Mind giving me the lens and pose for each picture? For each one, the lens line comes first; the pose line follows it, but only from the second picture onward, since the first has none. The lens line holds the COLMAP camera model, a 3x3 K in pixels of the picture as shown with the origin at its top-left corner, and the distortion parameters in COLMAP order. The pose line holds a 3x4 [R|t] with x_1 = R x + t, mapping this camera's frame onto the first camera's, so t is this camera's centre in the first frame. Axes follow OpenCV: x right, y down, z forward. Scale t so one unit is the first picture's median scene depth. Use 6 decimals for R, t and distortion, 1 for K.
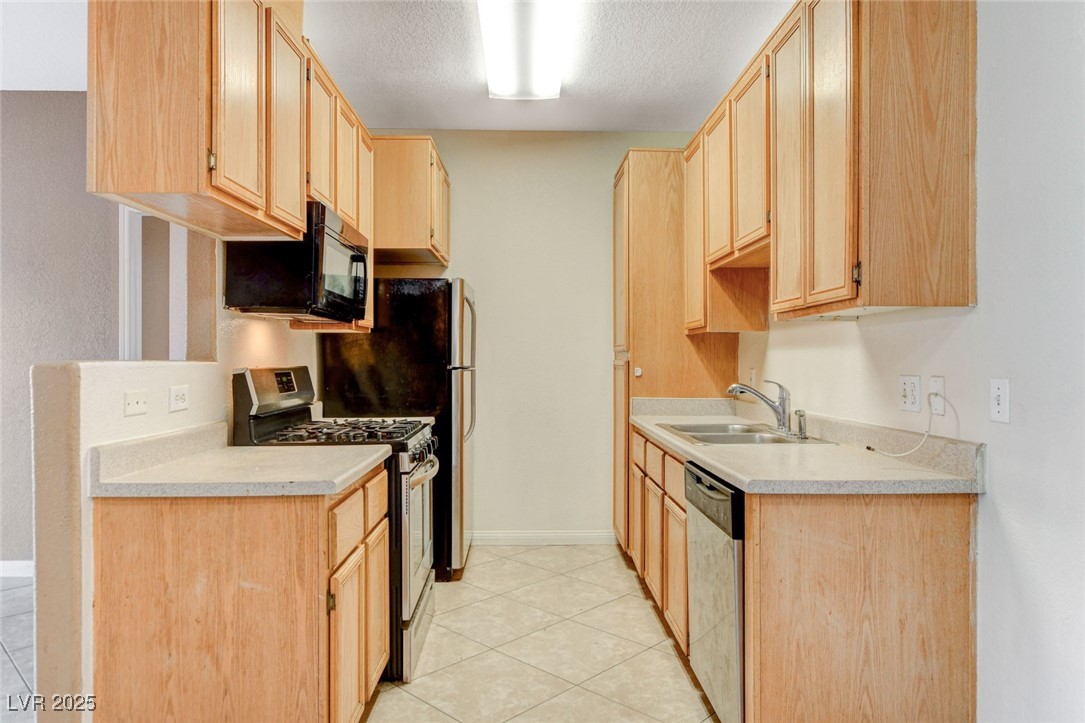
lens RADIAL K [[693.5, 0, 539.2], [0, 693.5, 354.1], [0, 0, 1]] dist [-0.005115, 0.001239]
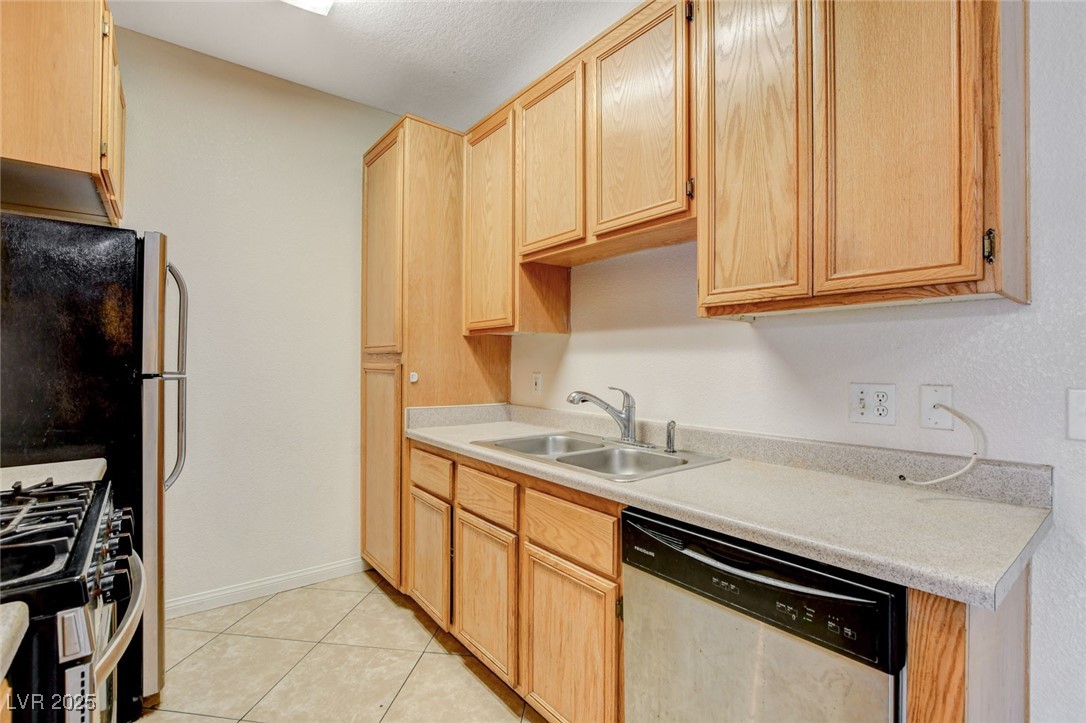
lens RADIAL K [[492.3, 0, 536.2], [0, 492.3, 360.1], [0, 0, 1]] dist [-0.010246, 0.000343]
pose [[0.803064, 0.005393, 0.595868, -0.103341], [-0.008374, 0.999962, 0.002236, 0.001918], [-0.595834, -0.006785, 0.803079, 0.435482]]
